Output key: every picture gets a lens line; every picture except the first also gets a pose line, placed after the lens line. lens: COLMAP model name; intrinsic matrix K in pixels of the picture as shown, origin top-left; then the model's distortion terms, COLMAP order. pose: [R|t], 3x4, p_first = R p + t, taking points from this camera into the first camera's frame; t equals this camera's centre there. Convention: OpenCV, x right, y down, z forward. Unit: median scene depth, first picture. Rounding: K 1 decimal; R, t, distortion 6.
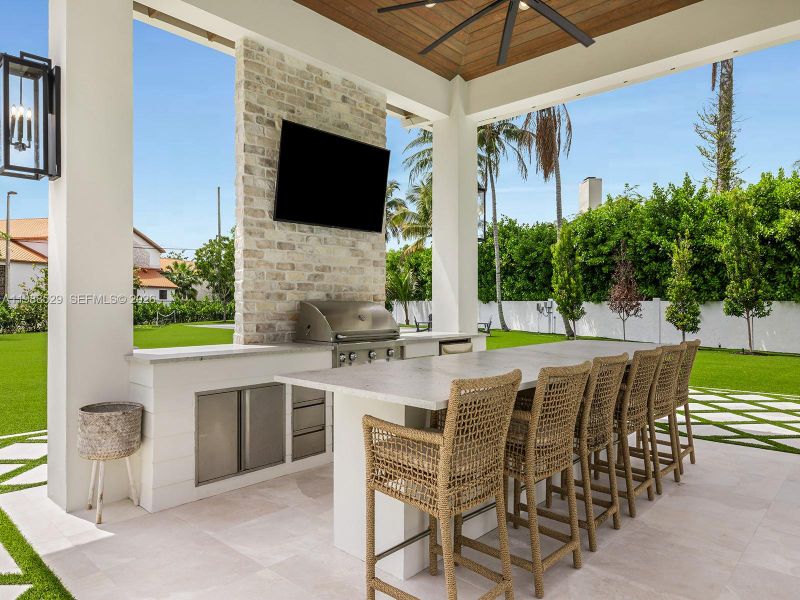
lens RADIAL K [[532.4, 0, 400.0], [0, 532.4, 300.0], [0, 0, 1]] dist [-0.000095, -0.000181]
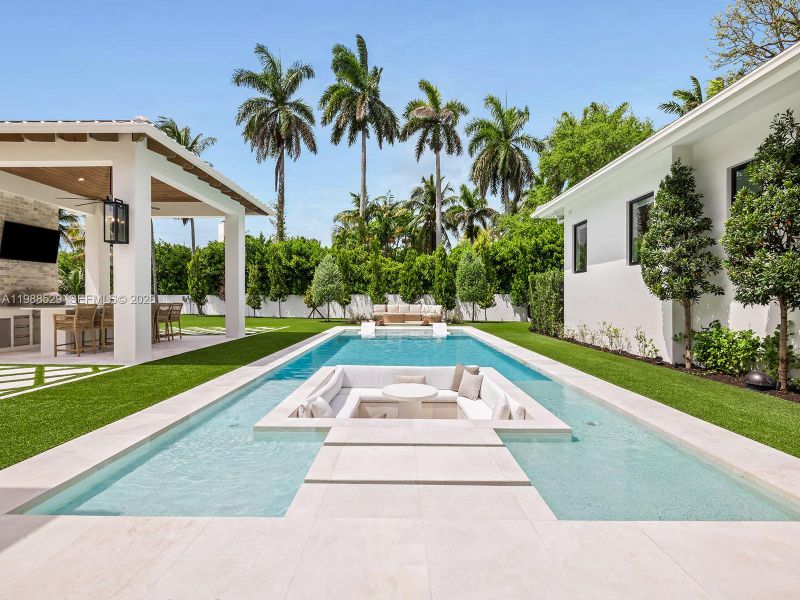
lens RADIAL K [[363.7, 0, 397.2], [0, 363.7, 299.2], [0, 0, 1]] dist [0.001395, 0.000355]
pose [[0.746973, -0.002305, 0.664850, 0.021717], [-0.003419, 0.999967, 0.007309, 0.020389], [-0.664845, -0.007733, 0.746941, -1.214074]]
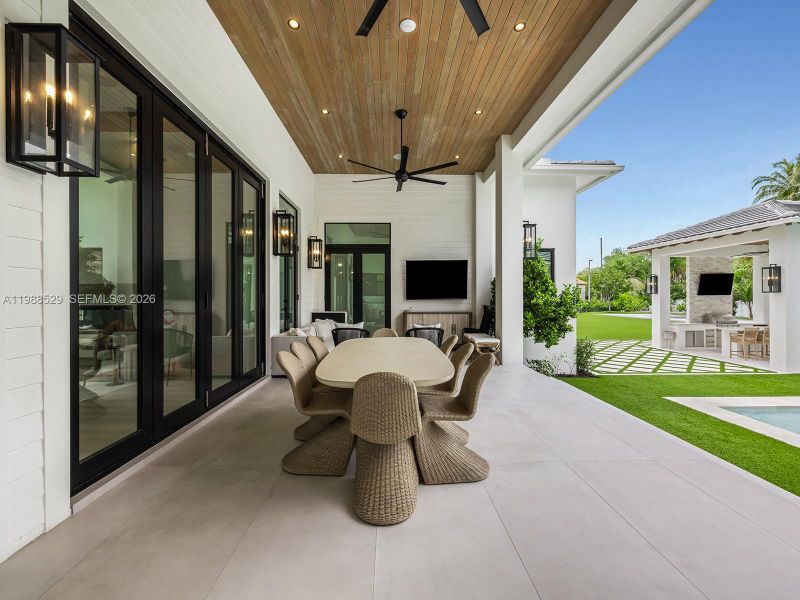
lens RADIAL K [[335.8, 0, 396.1], [0, 335.8, 295.8], [0, 0, 1]] dist [-0.000004, -0.000244]
pose [[0.690844, -0.002470, -0.723000, 0.041214], [0.005122, 0.999986, 0.001478, -0.125453], [0.722986, -0.004724, 0.690847, -2.137407]]
